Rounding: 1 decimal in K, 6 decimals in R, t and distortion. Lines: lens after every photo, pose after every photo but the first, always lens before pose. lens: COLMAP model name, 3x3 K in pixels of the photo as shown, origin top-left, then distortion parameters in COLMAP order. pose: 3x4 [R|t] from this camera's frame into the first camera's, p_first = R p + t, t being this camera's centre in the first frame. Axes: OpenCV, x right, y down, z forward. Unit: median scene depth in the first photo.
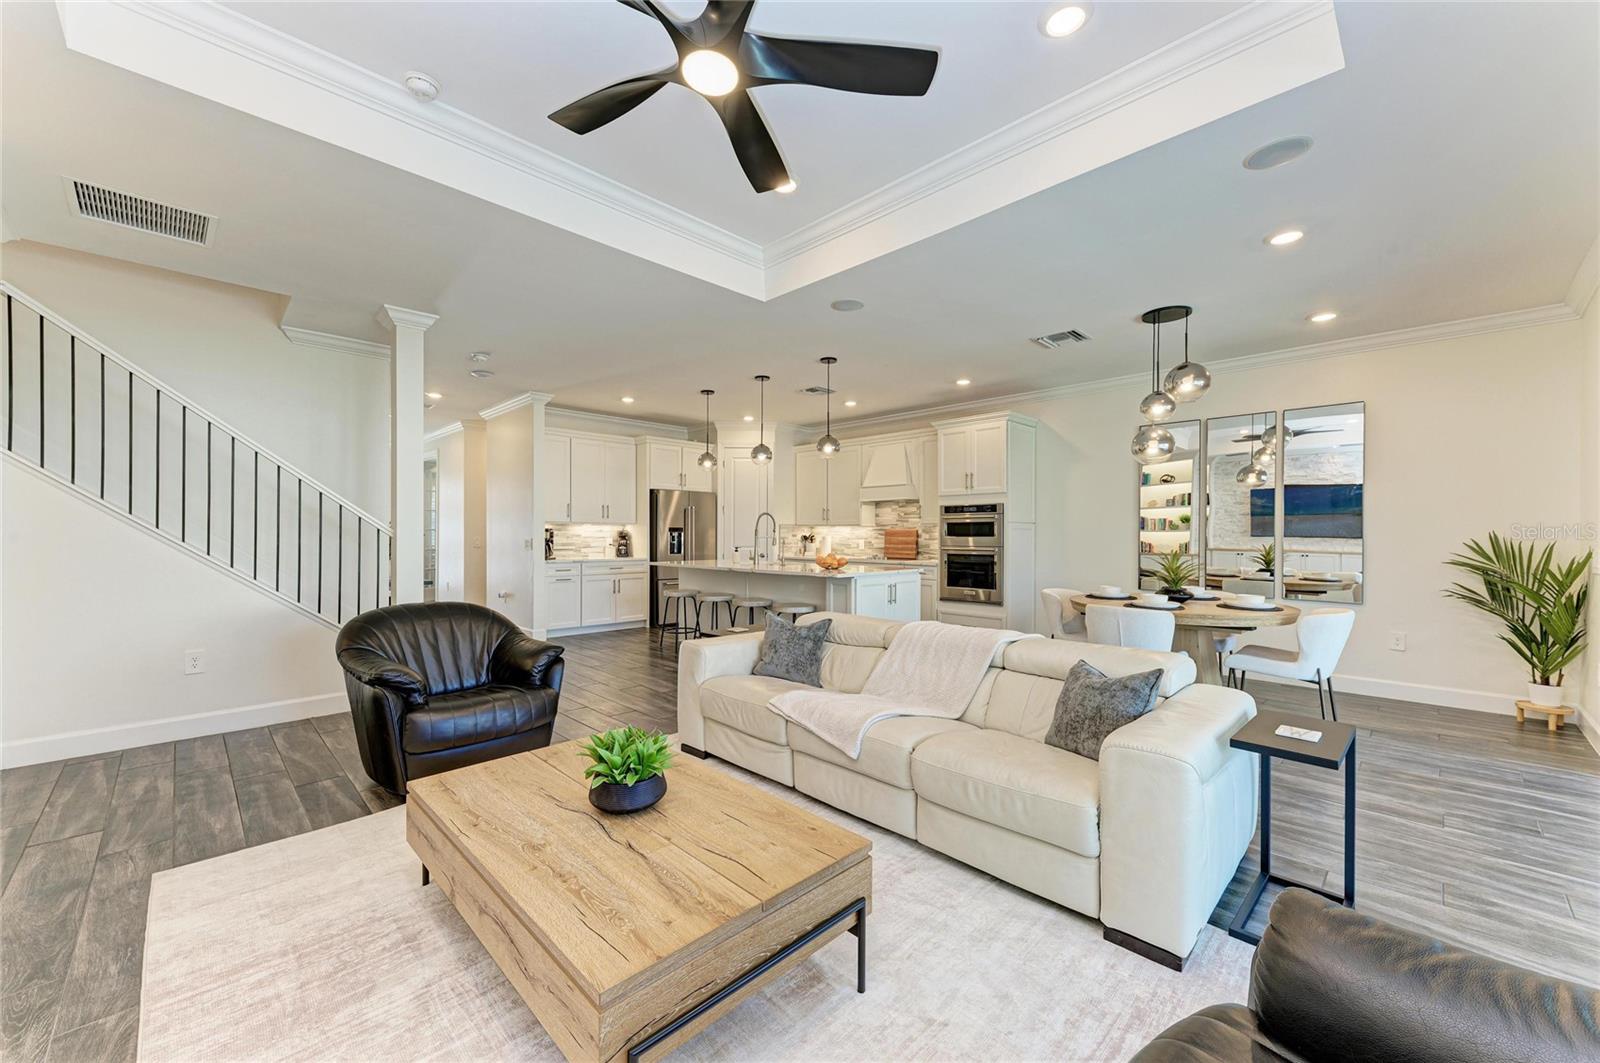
lens RADIAL K [[598.4, 0, 788.4], [0, 598.4, 534.5], [0, 0, 1]] dist [0.006498, 0.000648]
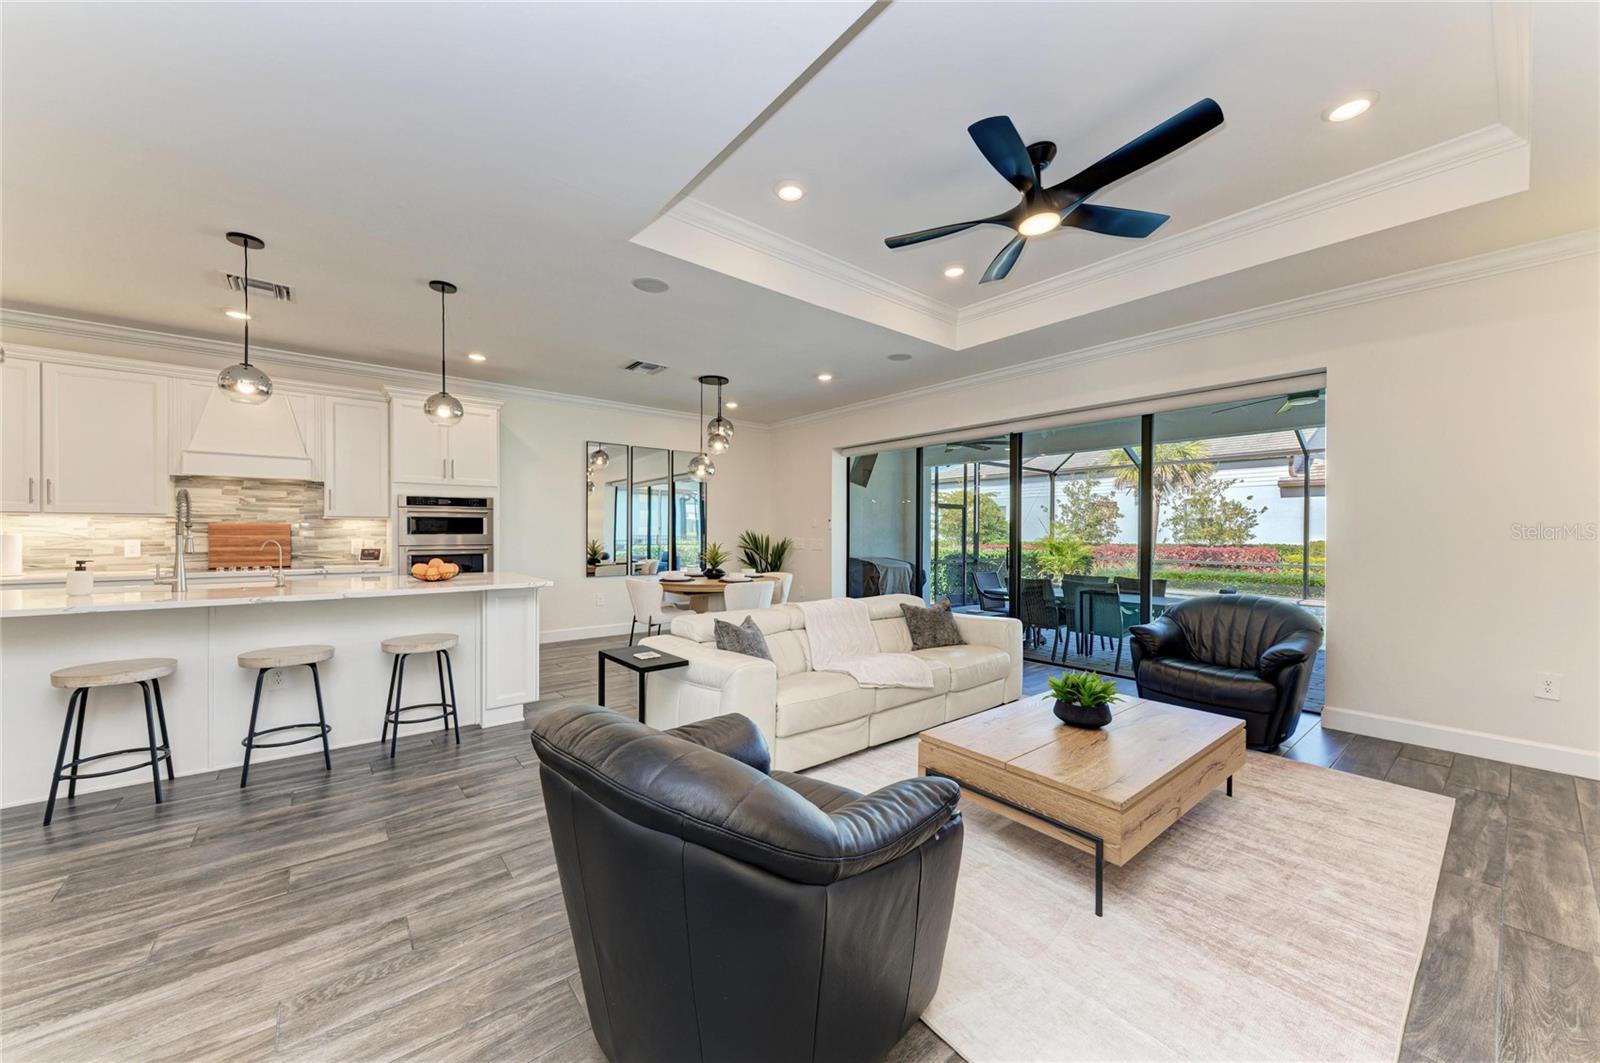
lens RADIAL K [[584.0, 0, 787.5], [0, 584.0, 535.7], [0, 0, 1]] dist [0.016740, -0.002105]
pose [[0.116978, -0.010471, 0.993079, -0.483322], [-0.002579, 0.999938, 0.010847, -0.004385], [-0.993131, -0.003830, 0.116944, 0.425150]]
